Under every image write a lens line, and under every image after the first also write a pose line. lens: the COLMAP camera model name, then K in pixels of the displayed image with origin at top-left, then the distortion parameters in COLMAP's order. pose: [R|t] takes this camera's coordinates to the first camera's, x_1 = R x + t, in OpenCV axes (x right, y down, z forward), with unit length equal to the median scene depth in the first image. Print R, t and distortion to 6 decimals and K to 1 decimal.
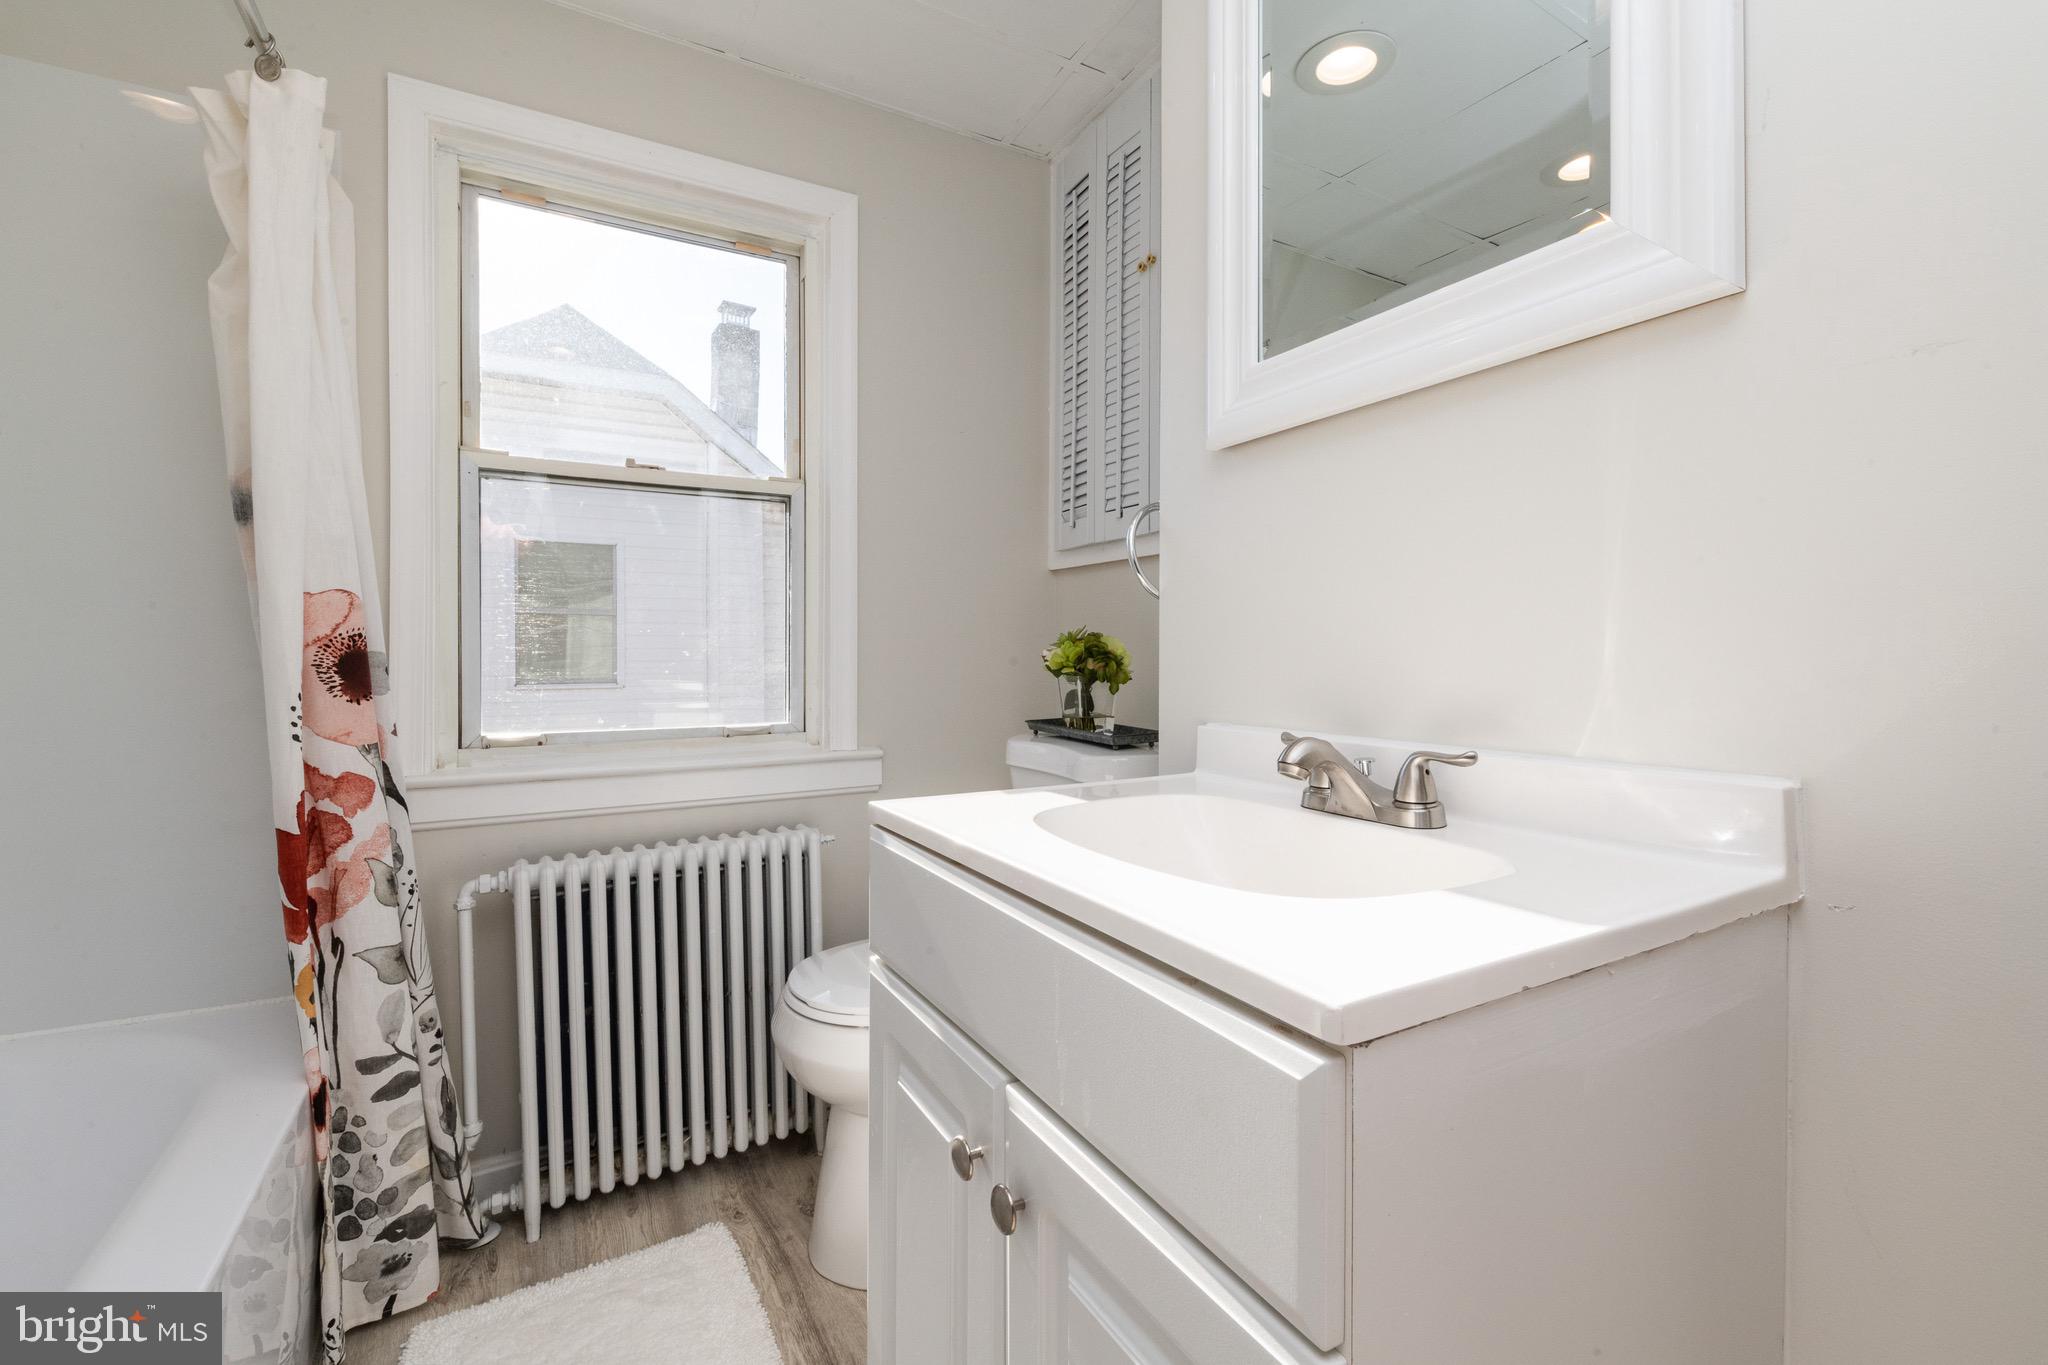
lens RADIAL K [[880.7, 0, 1017.5], [0, 880.7, 665.6], [0, 0, 1]] dist [0.000808, -0.000234]
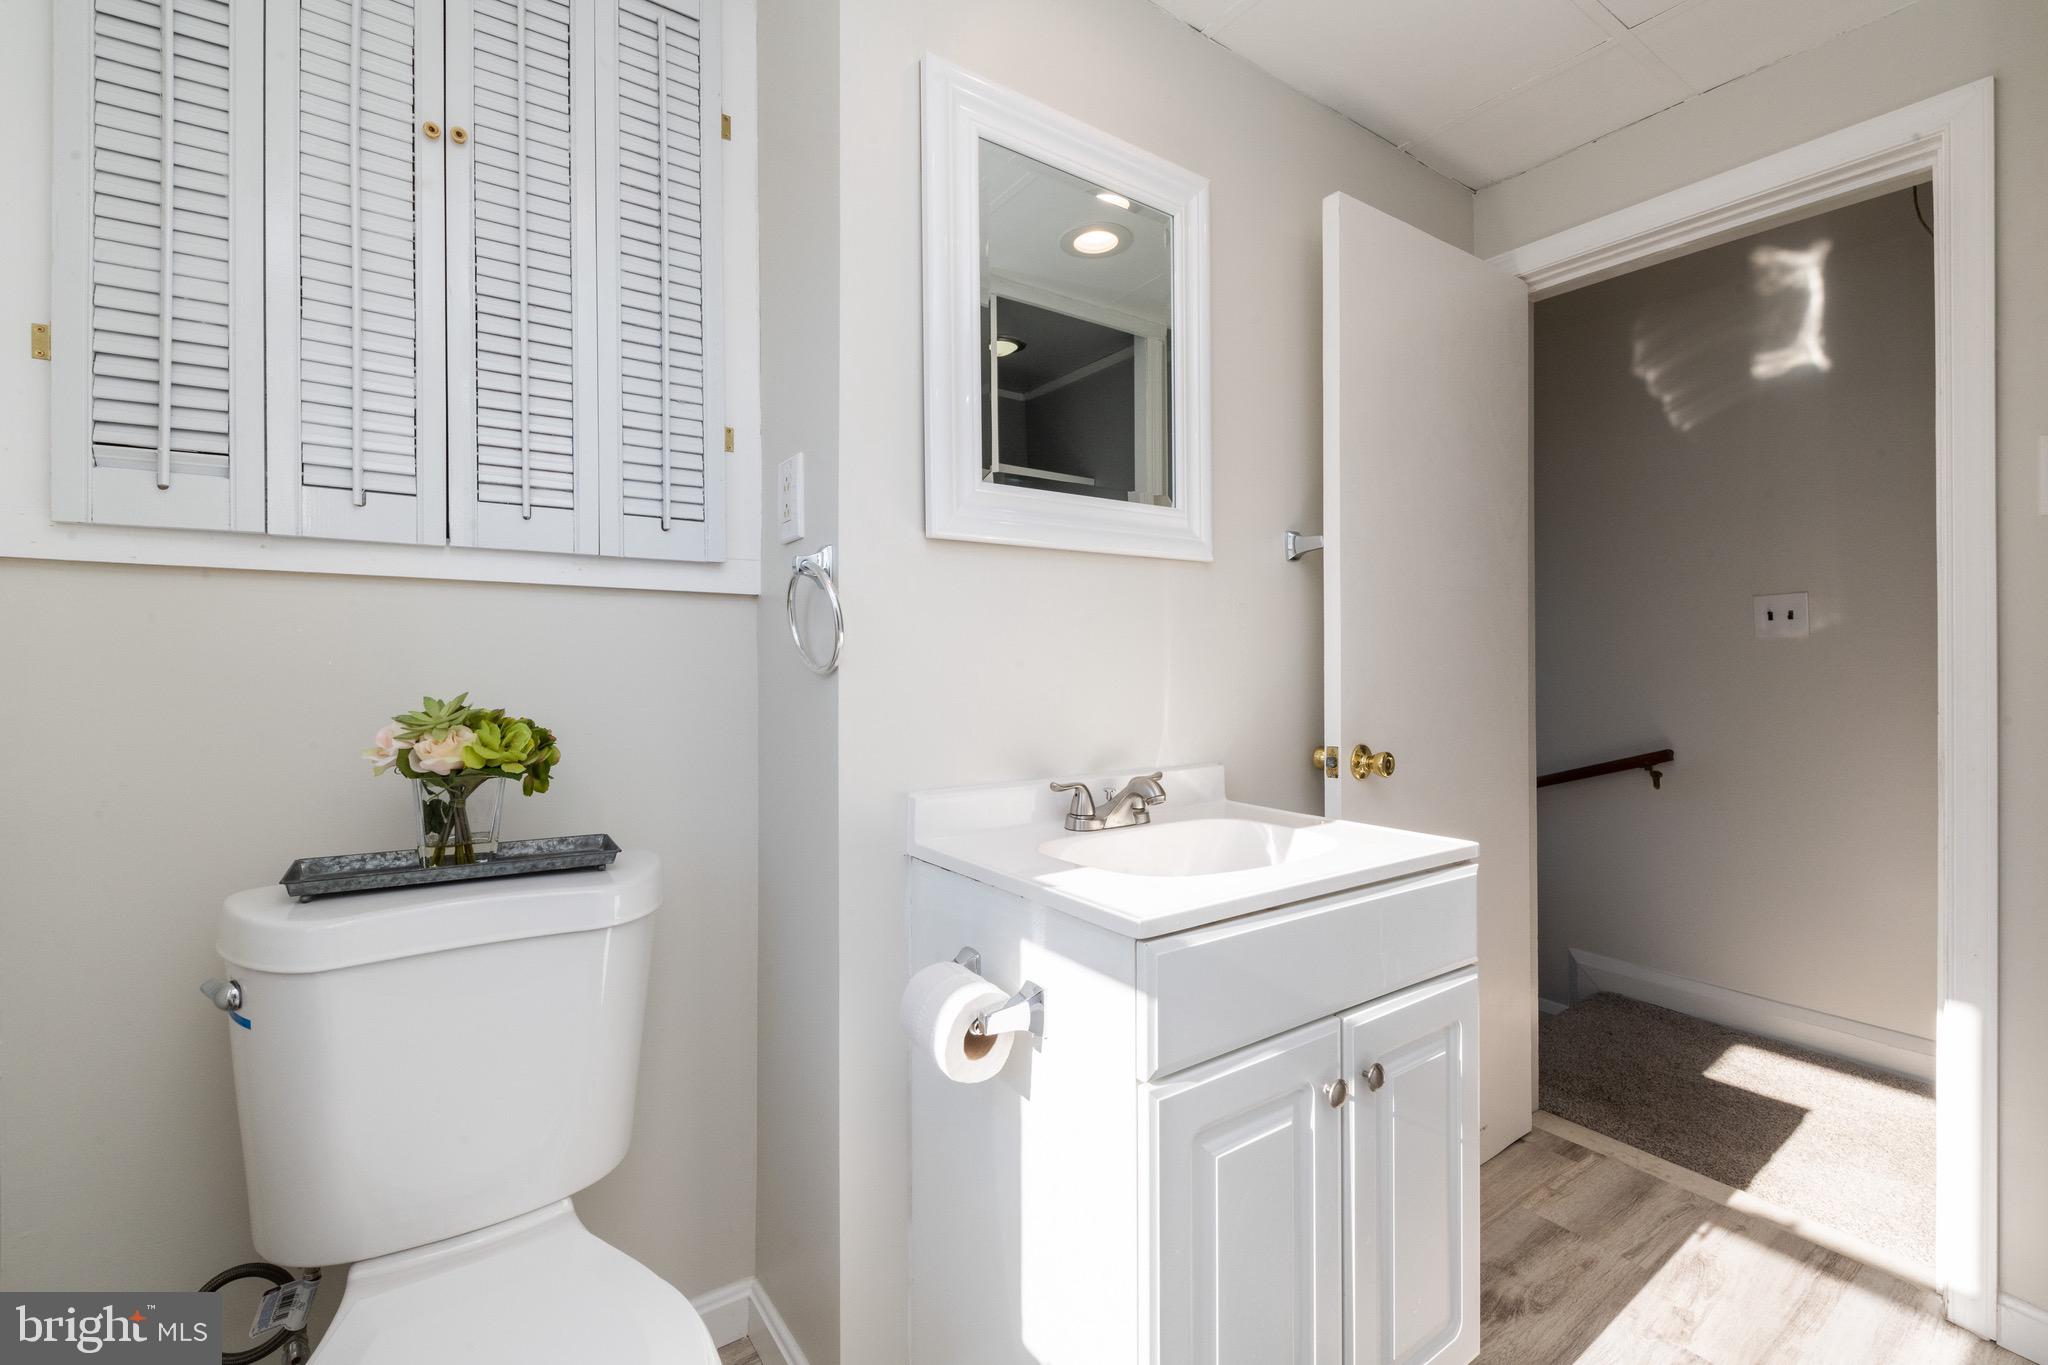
lens RADIAL K [[880.7, 0, 1017.5], [0, 880.7, 665.6], [0, 0, 1]] dist [0.000808, -0.000234]
pose [[-0.104857, -0.002623, 0.994484, -0.860093], [0.019054, 0.999808, 0.004646, -0.086813], [-0.994305, 0.019436, -0.104787, 1.008572]]
